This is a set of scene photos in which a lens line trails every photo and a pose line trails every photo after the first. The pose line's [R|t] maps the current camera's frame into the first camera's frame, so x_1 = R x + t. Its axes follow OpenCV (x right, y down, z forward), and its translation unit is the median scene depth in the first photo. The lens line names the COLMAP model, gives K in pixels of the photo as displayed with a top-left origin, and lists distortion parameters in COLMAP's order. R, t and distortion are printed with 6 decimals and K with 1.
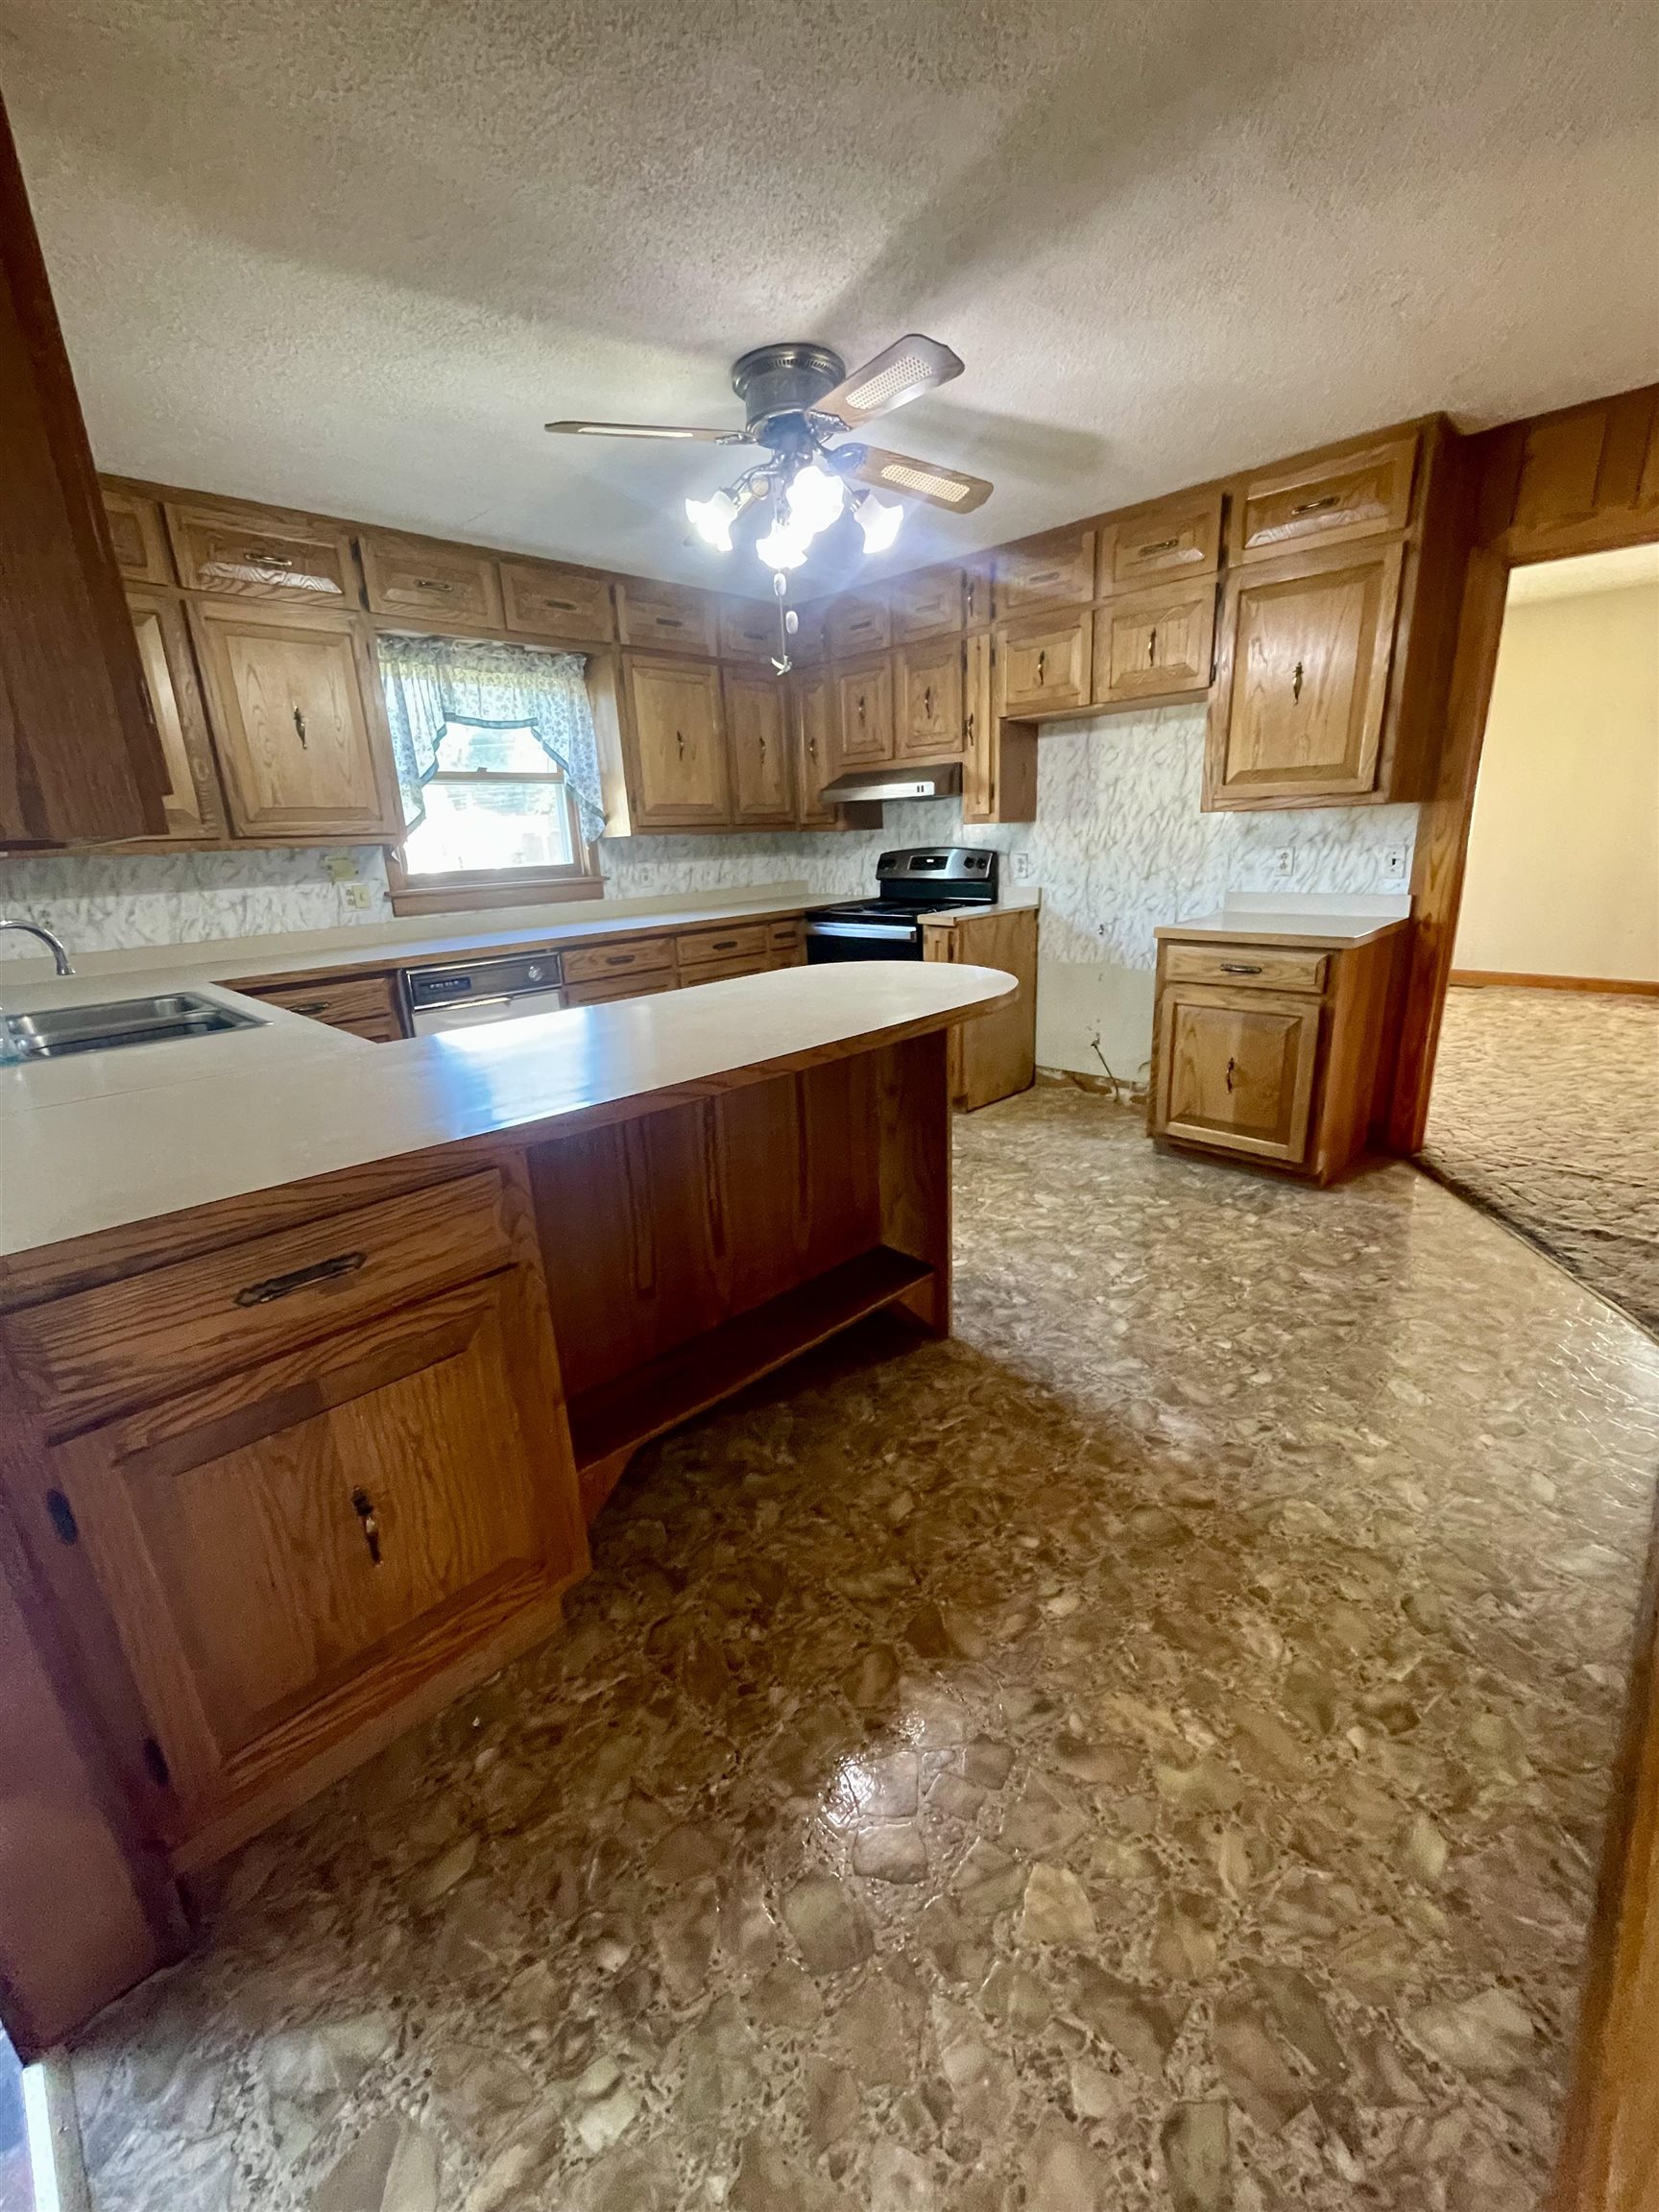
lens RADIAL K [[895.2, 0, 827.6], [0, 895.2, 1103.0], [0, 0, 1]] dist [-0.000404, -0.000108]
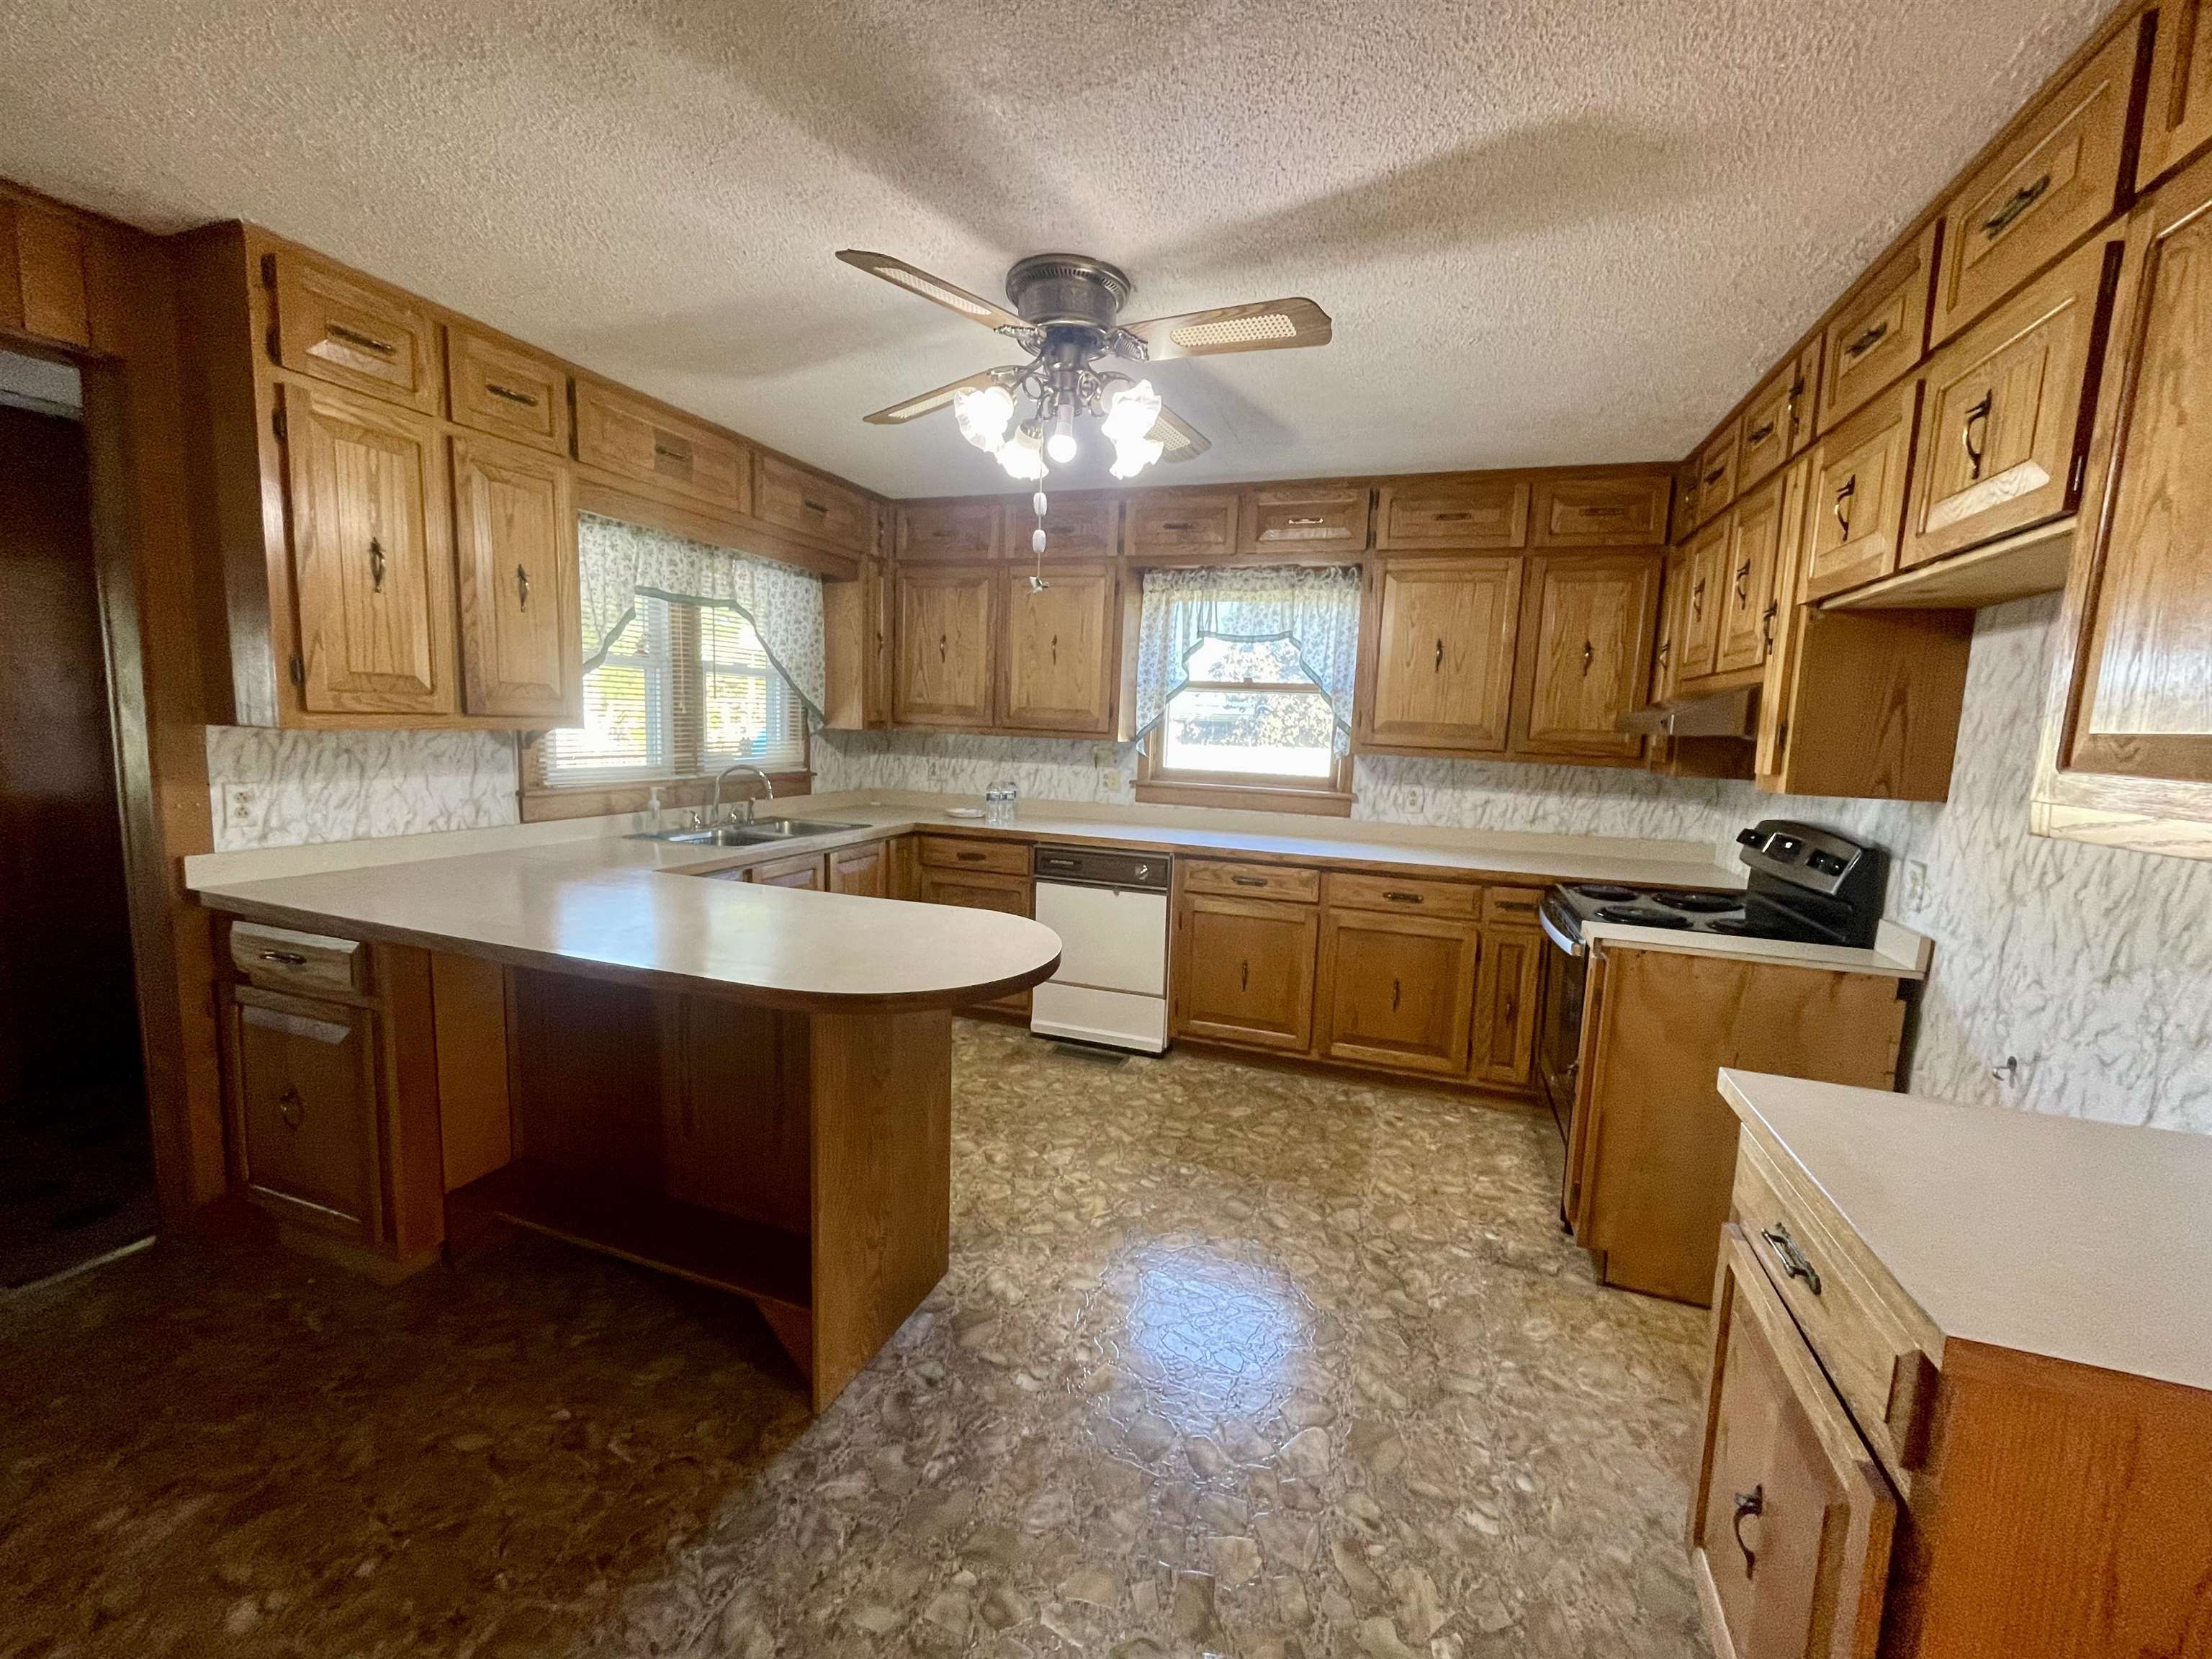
lens RADIAL K [[895.2, 0, 1106.8], [0, 895.2, 828.9], [0, 0, 1]] dist [-0.000404, -0.000108]
pose [[0.420675, 0.166887, -0.891729, 0.525000], [-0.315020, 0.948644, 0.028928, -0.194919], [0.850761, 0.268743, 0.451644, 0.457545]]
